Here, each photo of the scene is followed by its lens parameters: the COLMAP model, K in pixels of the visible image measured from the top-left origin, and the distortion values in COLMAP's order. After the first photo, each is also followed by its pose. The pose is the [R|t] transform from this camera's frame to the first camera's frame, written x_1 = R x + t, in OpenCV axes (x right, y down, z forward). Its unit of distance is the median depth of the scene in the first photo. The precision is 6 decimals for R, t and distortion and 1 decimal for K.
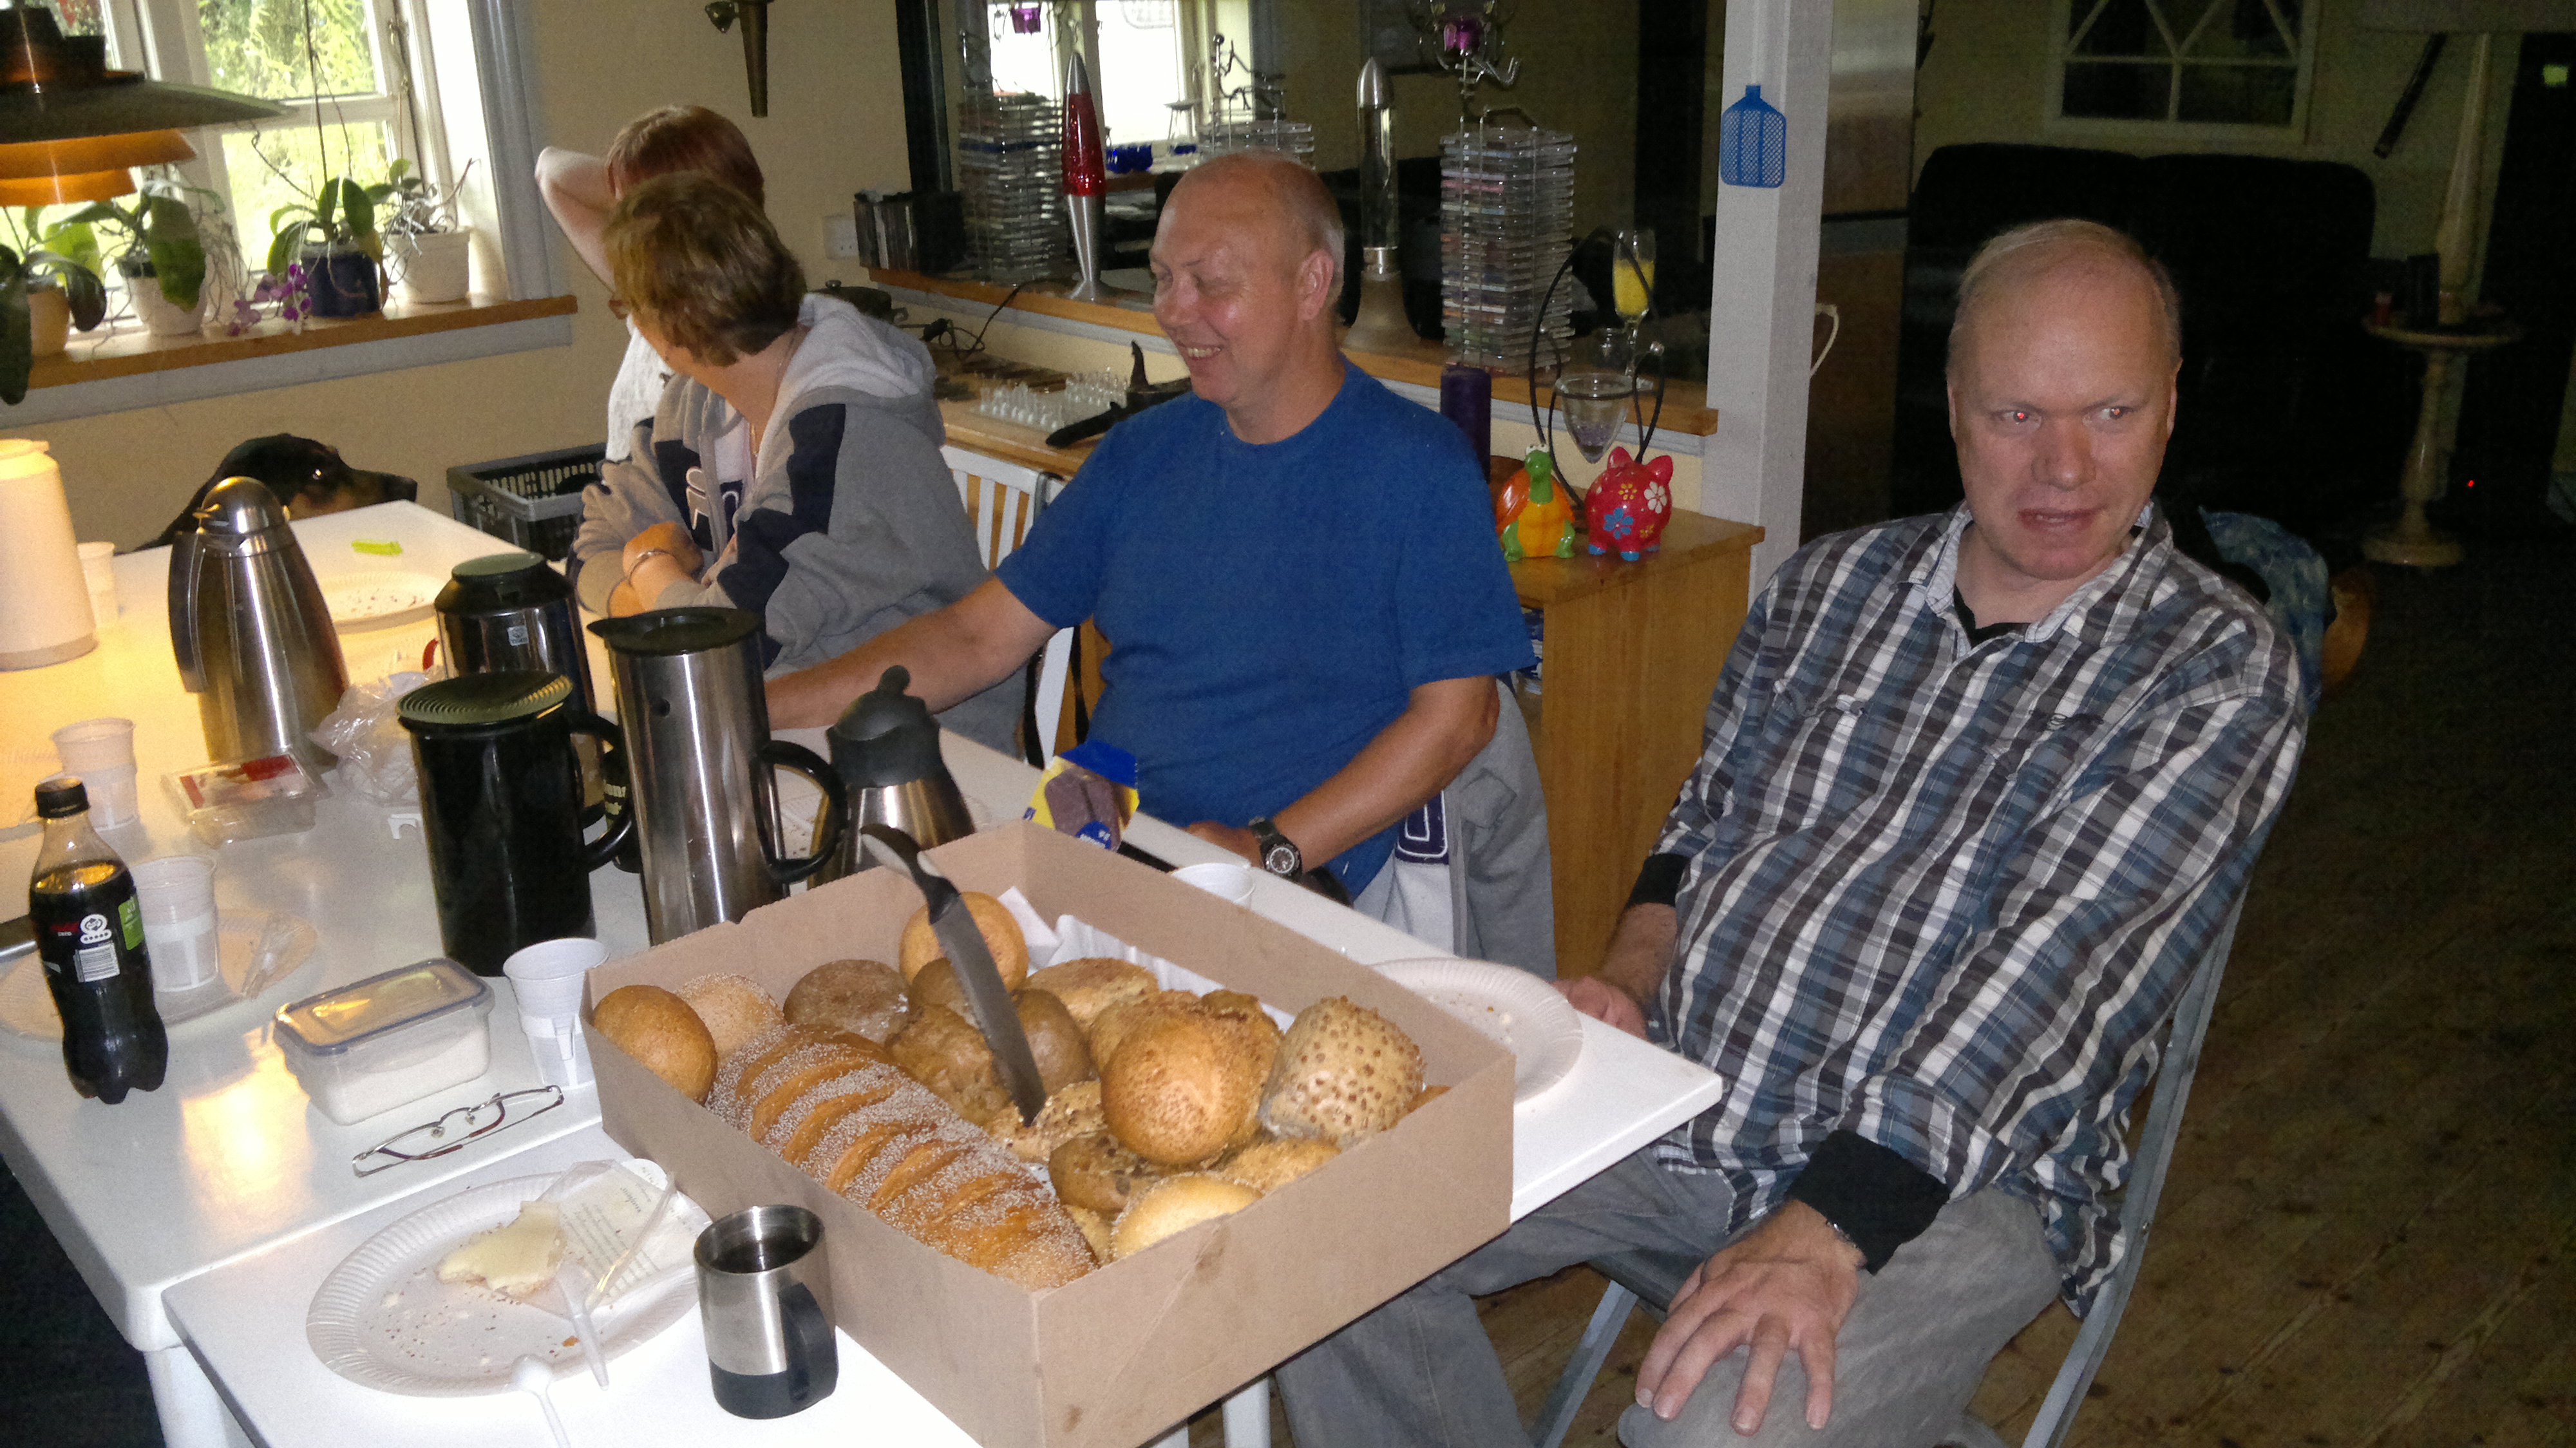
lens RADIAL K [[2157.4, 0, 1339.0], [0, 2157.4, 706.4], [0, 0, 1]] dist [0.071443, -0.113976]
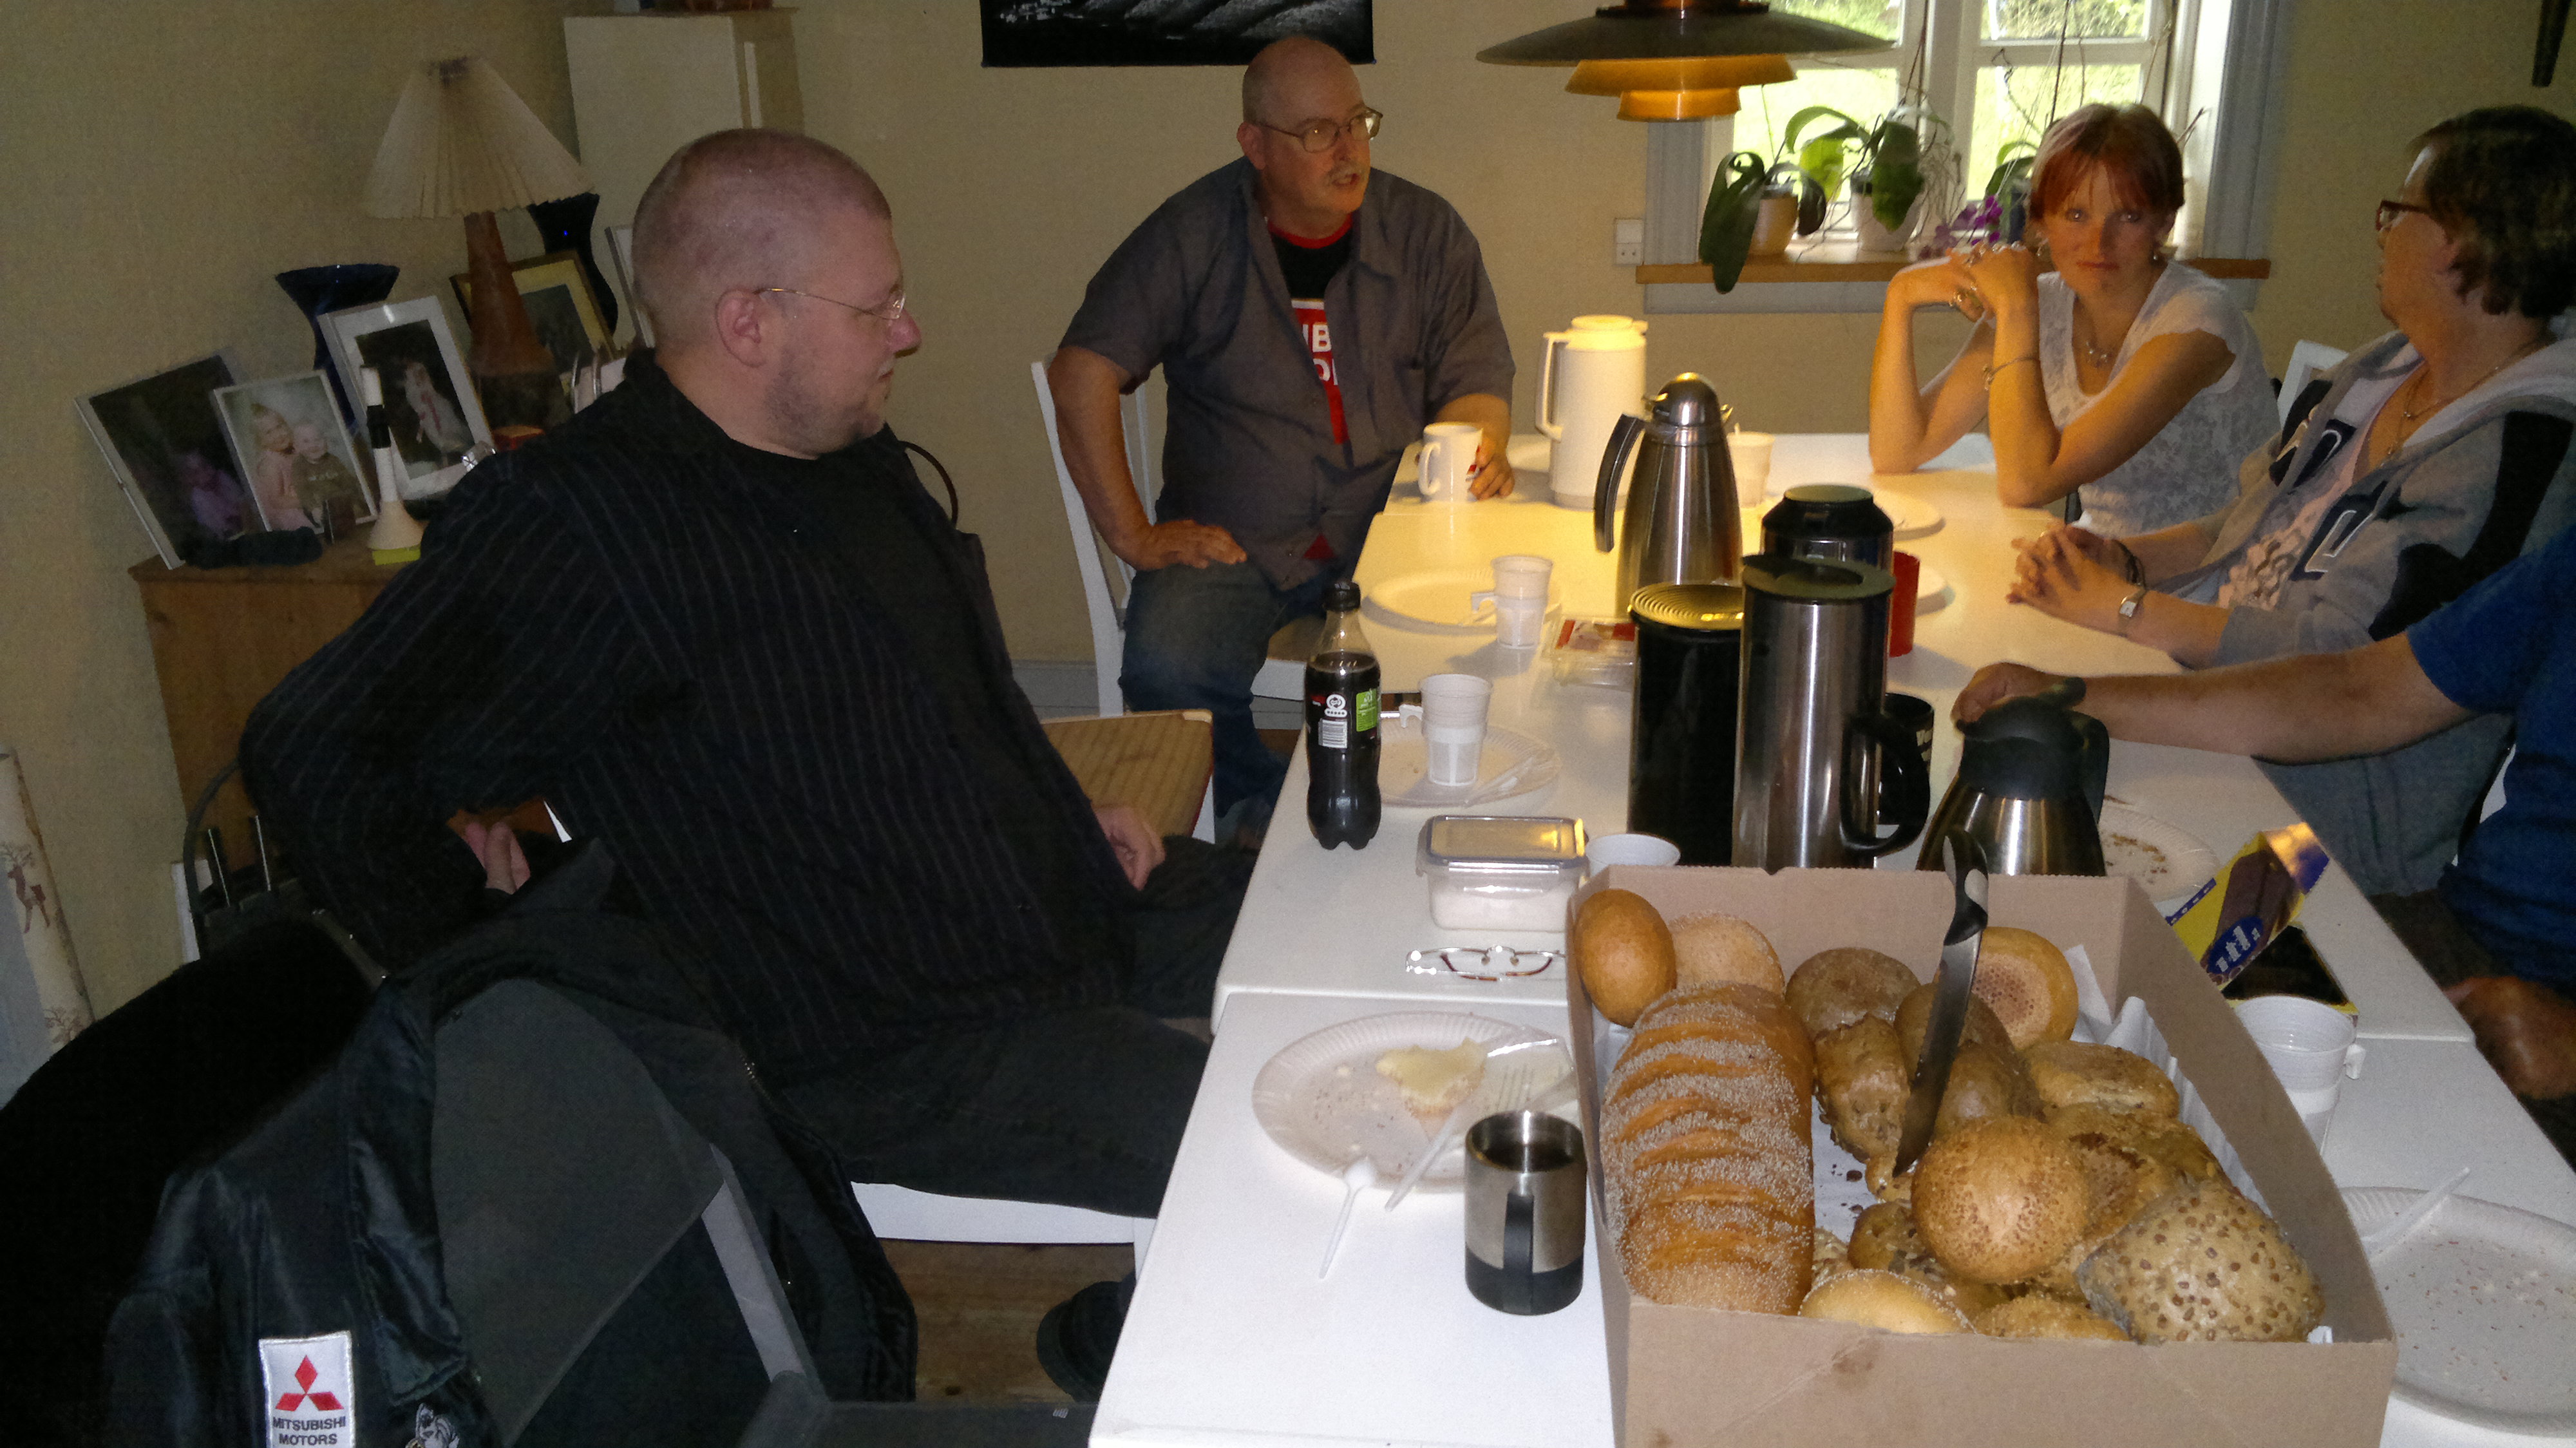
lens RADIAL K [[2157.4, 0, 1274.2], [0, 2157.4, 707.0], [0, 0, 1]] dist [0.071443, -0.113976]
pose [[0.640510, 0.266292, -0.720302, 0.167724], [-0.248695, 0.959335, 0.133516, -0.030306], [0.726566, 0.093617, 0.680689, 0.091867]]
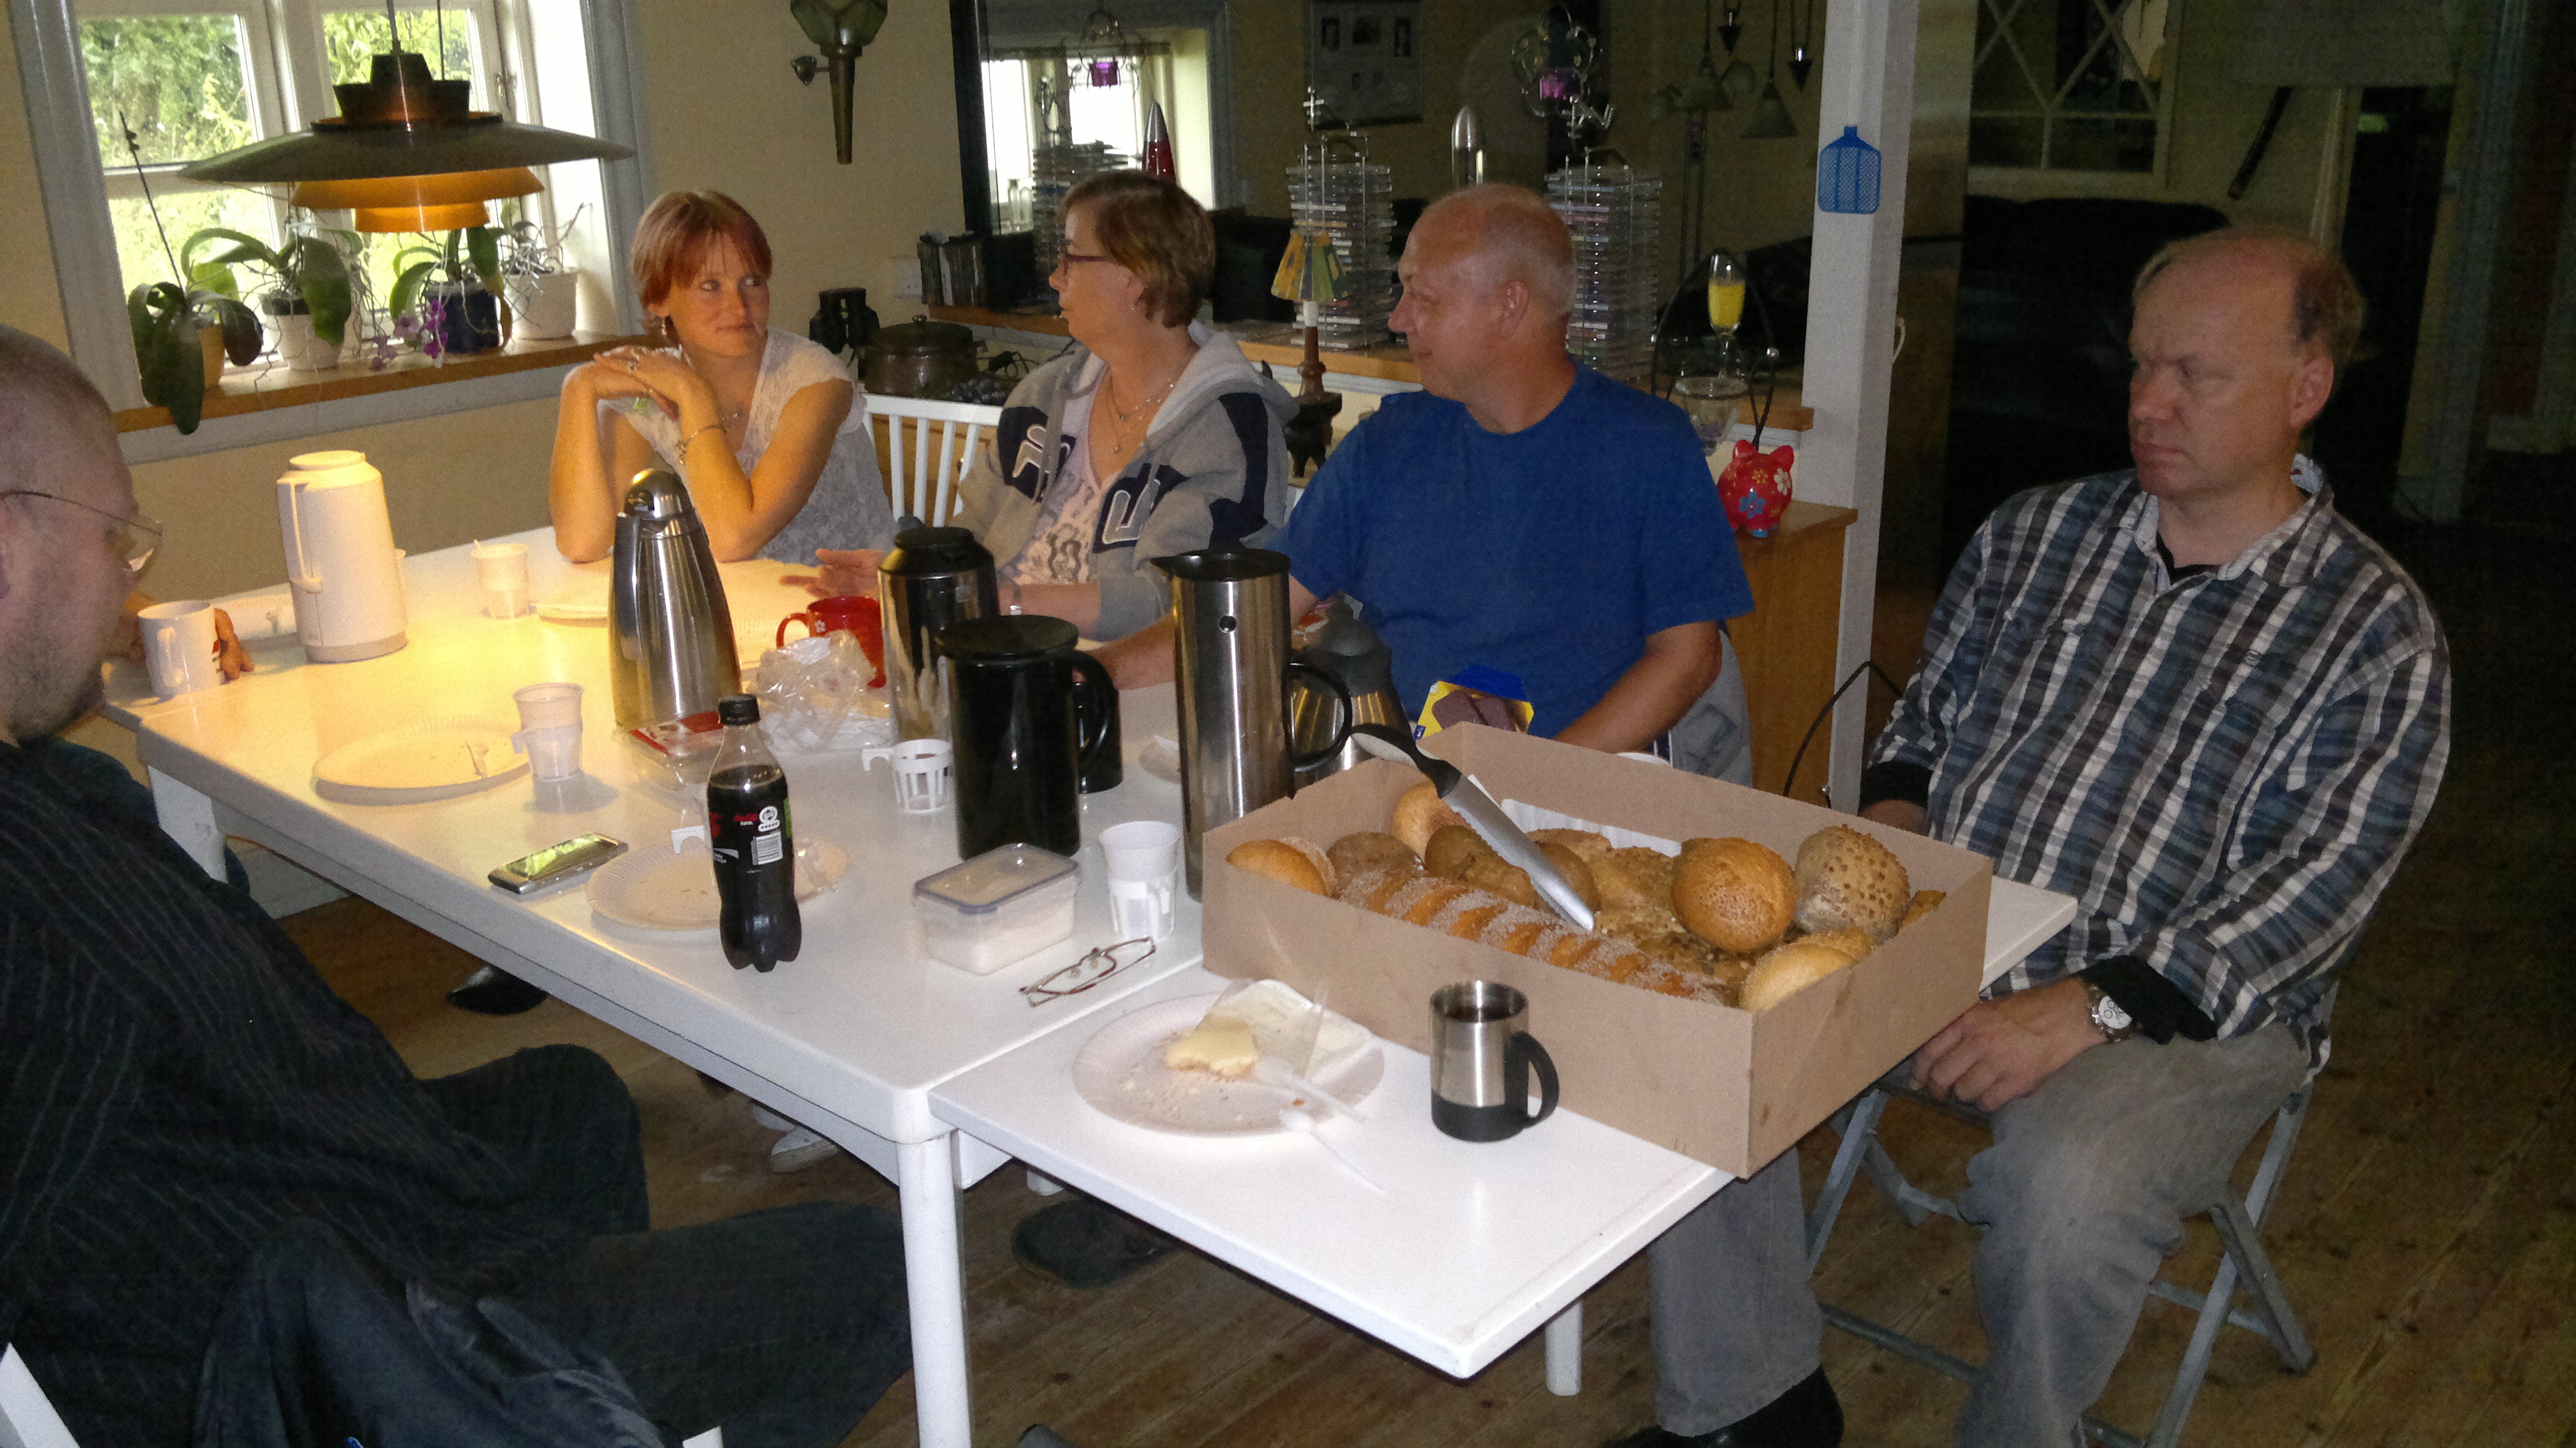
lens RADIAL K [[2157.4, 0, 1311.4], [0, 2157.4, 728.6], [0, 0, 1]] dist [0.071443, -0.113976]
pose [[0.995219, -0.027437, 0.093733, -0.231781], [0.028985, 0.999464, -0.015190, 0.047730], [-0.093266, 0.017834, 0.995481, -0.129815]]
